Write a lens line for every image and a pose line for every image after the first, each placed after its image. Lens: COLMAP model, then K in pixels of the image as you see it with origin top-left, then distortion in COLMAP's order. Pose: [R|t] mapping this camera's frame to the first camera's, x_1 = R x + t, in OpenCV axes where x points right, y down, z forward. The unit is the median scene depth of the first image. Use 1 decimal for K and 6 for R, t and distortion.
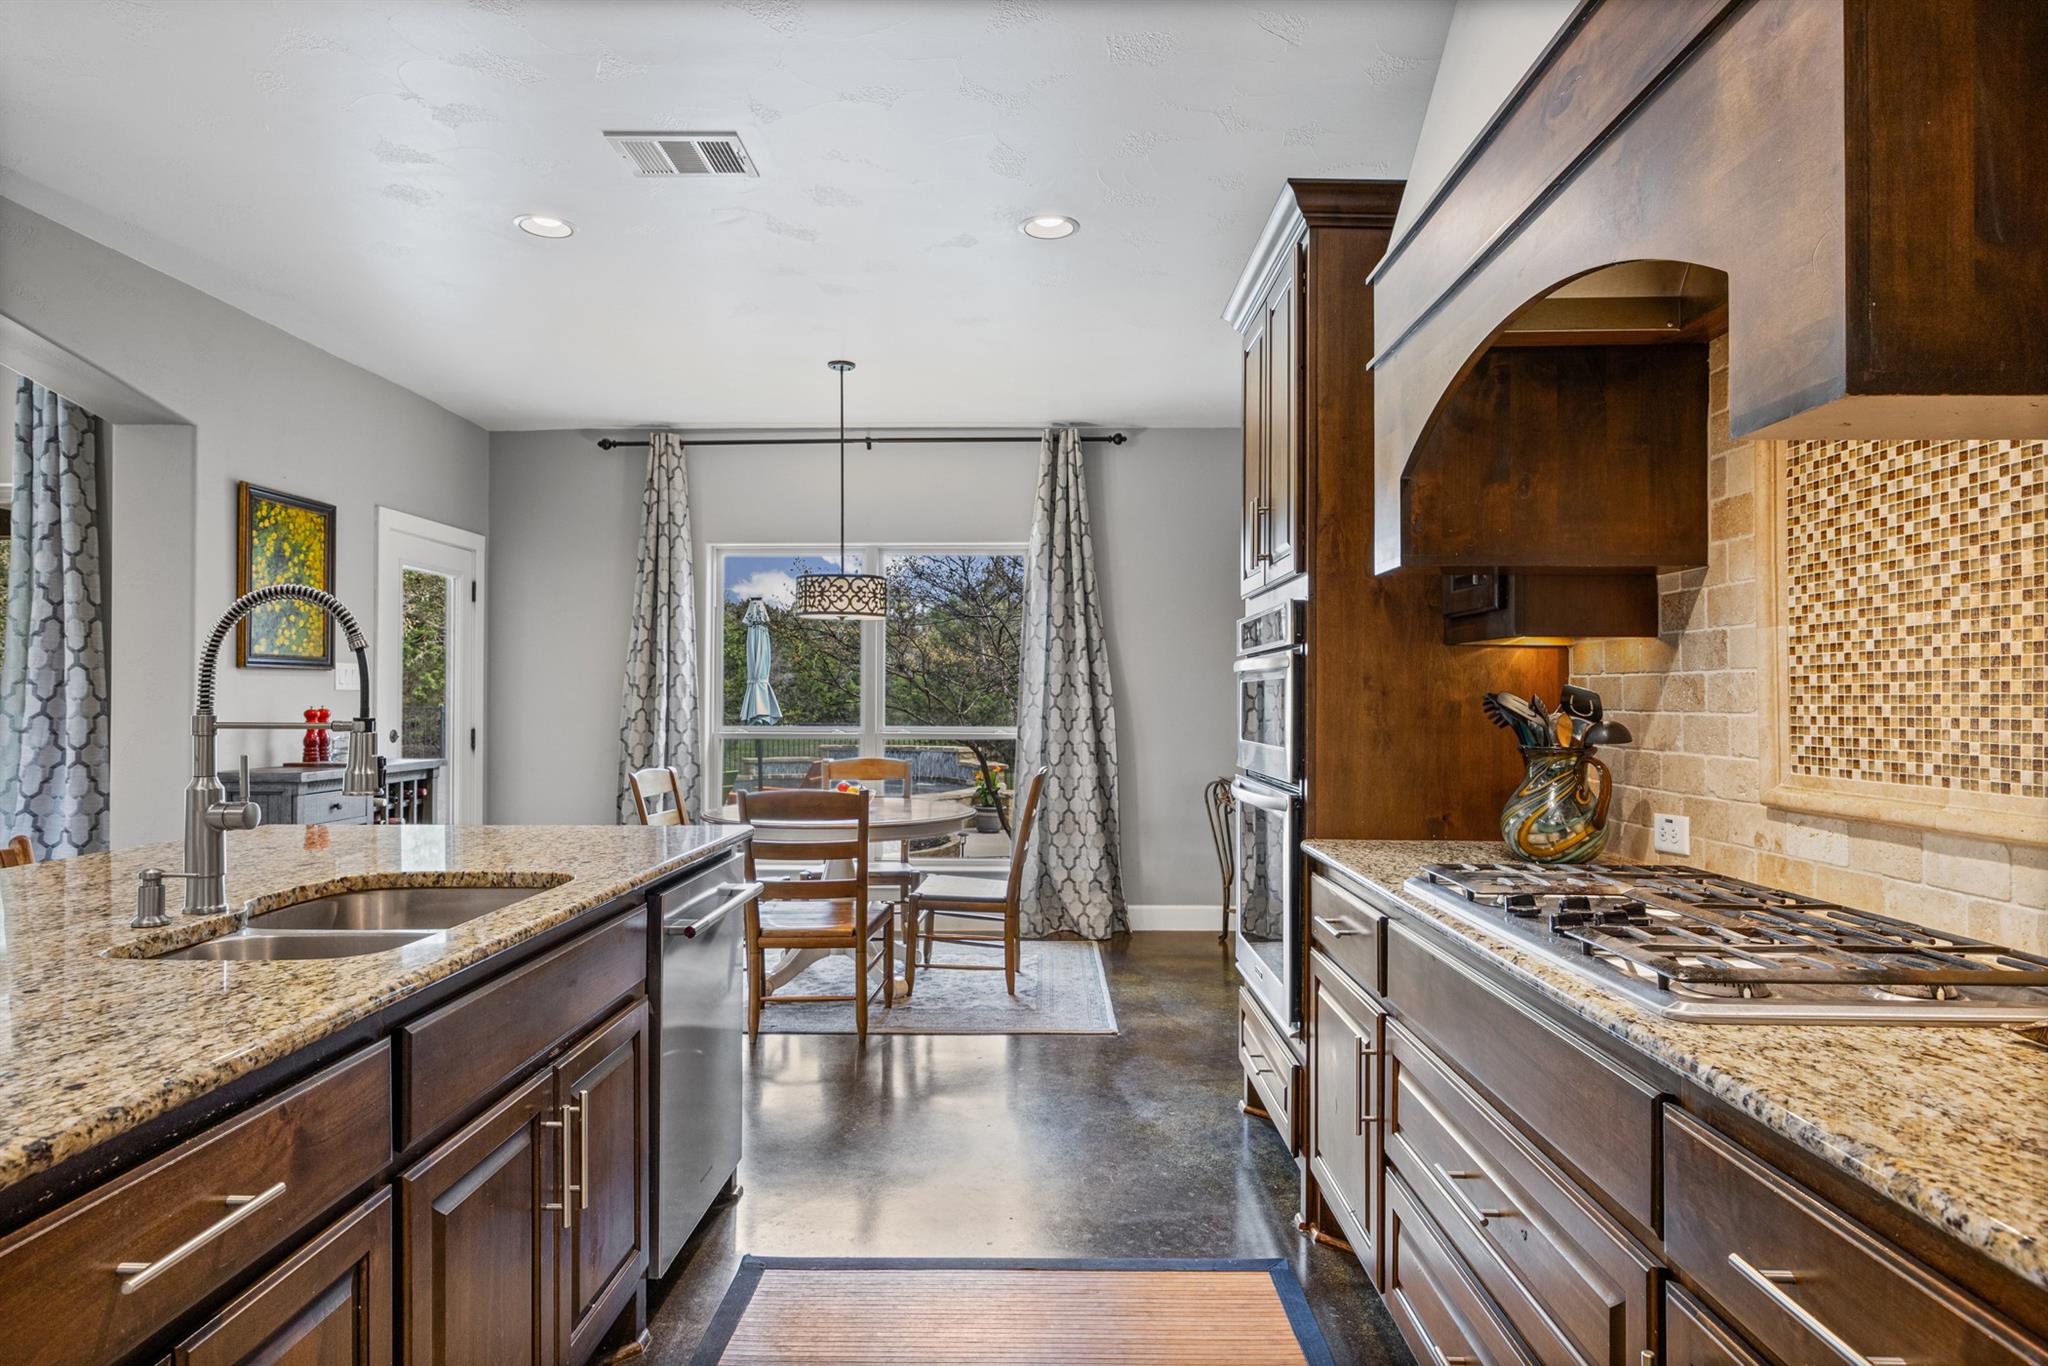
lens RADIAL K [[1133.5, 0, 1026.4], [0, 1133.5, 690.7], [0, 0, 1]] dist [-0.001833, 0.000995]
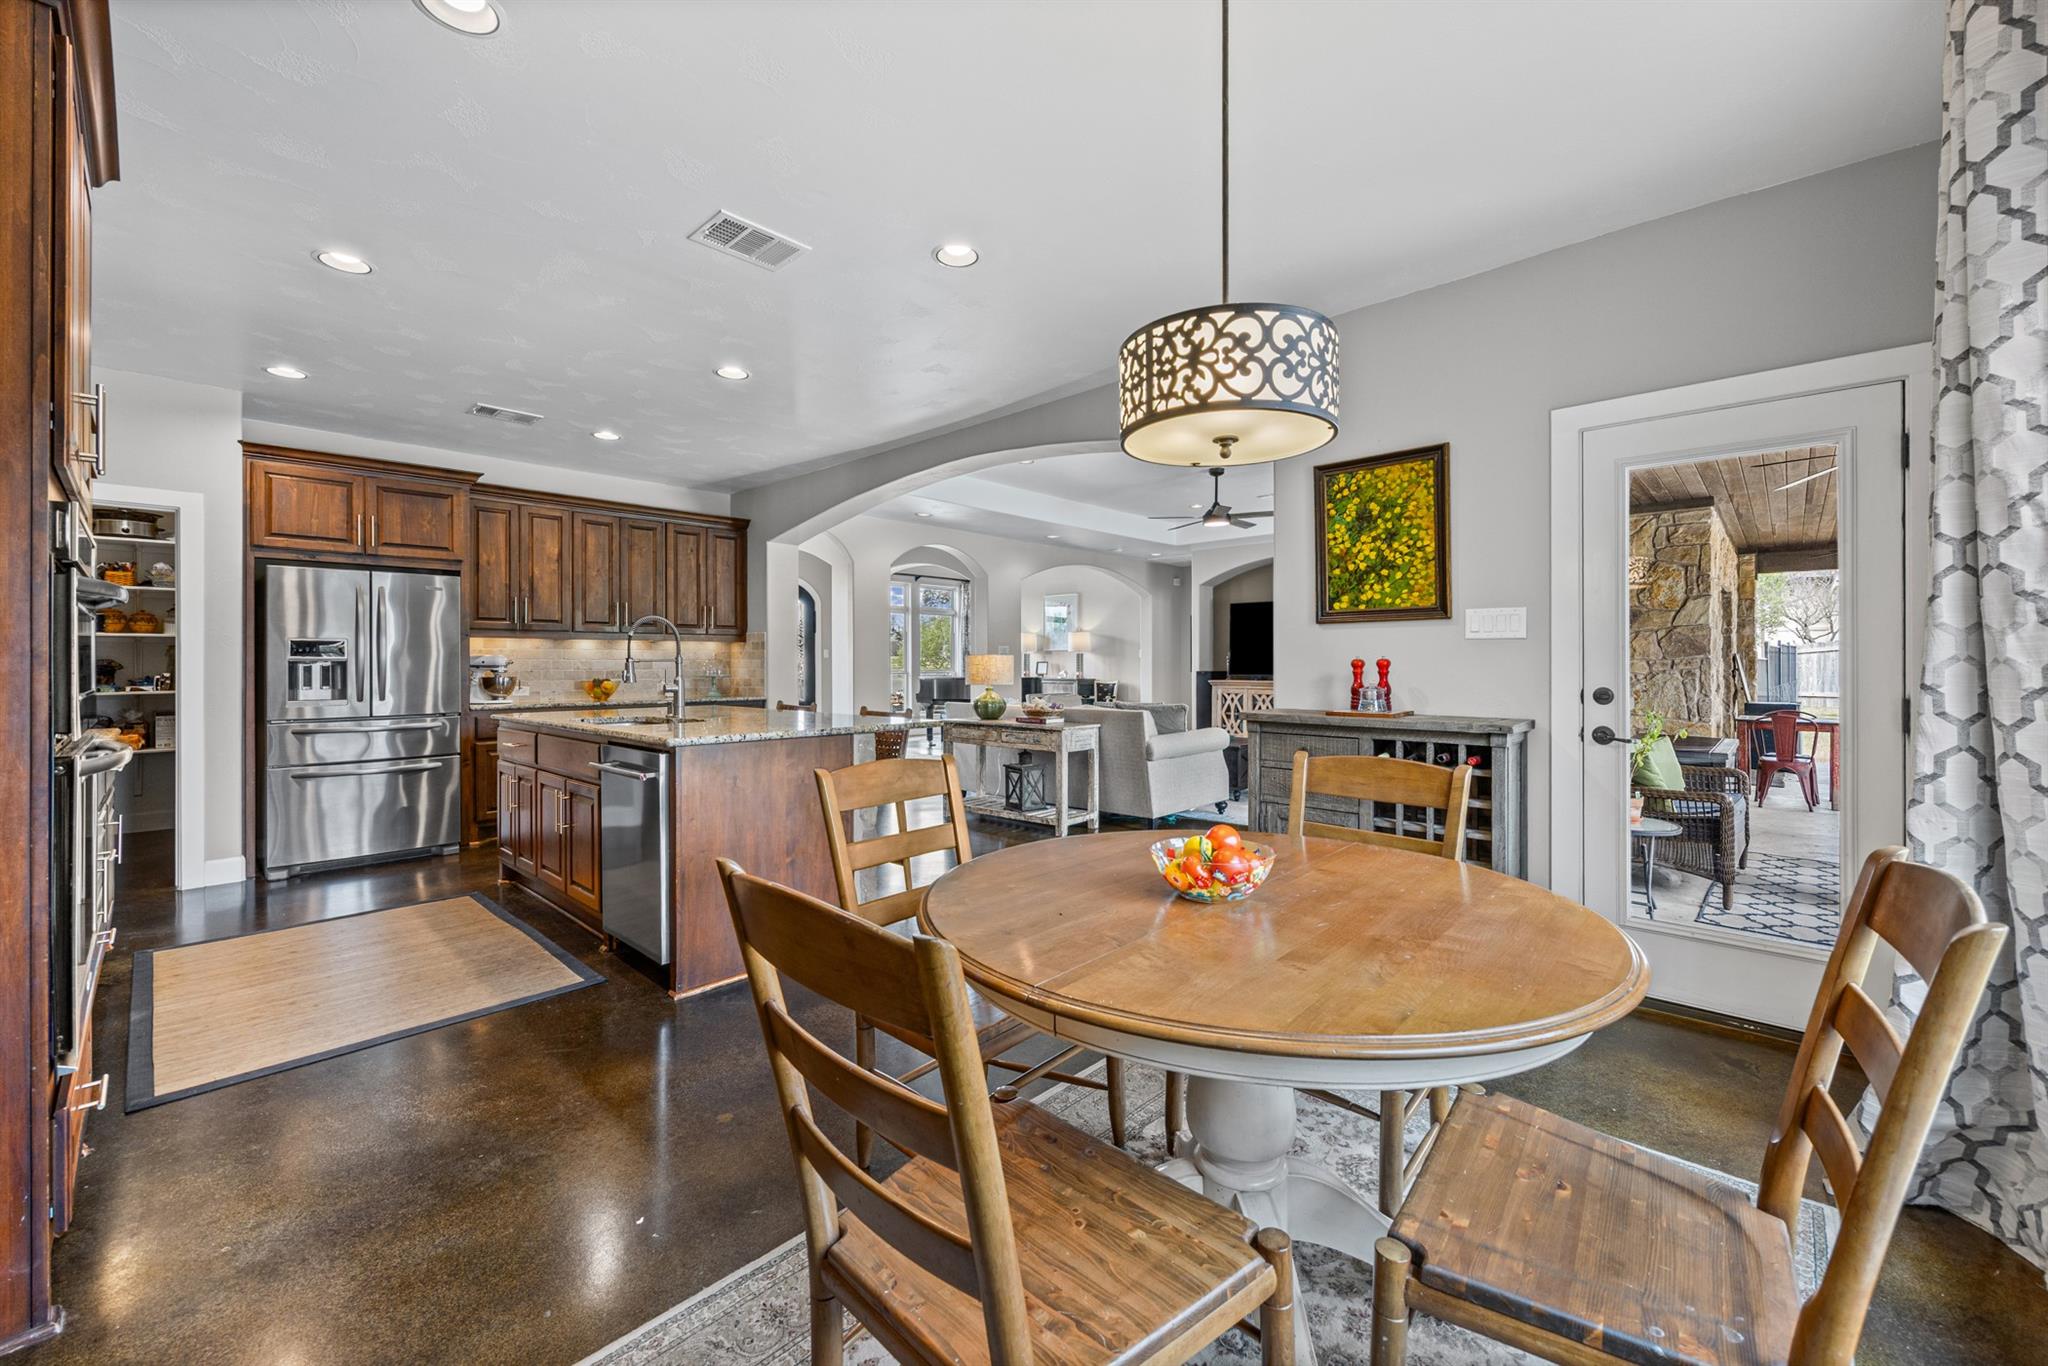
lens RADIAL K [[792.2, 0, 1023.0], [0, 792.2, 662.9], [0, 0, 1]] dist [-0.002570, 0.000022]
pose [[-0.673691, 0.002082, -0.739010, 0.117717], [0.002944, 0.999996, 0.000133, 0.018699], [0.739007, -0.002086, -0.673694, 1.266739]]
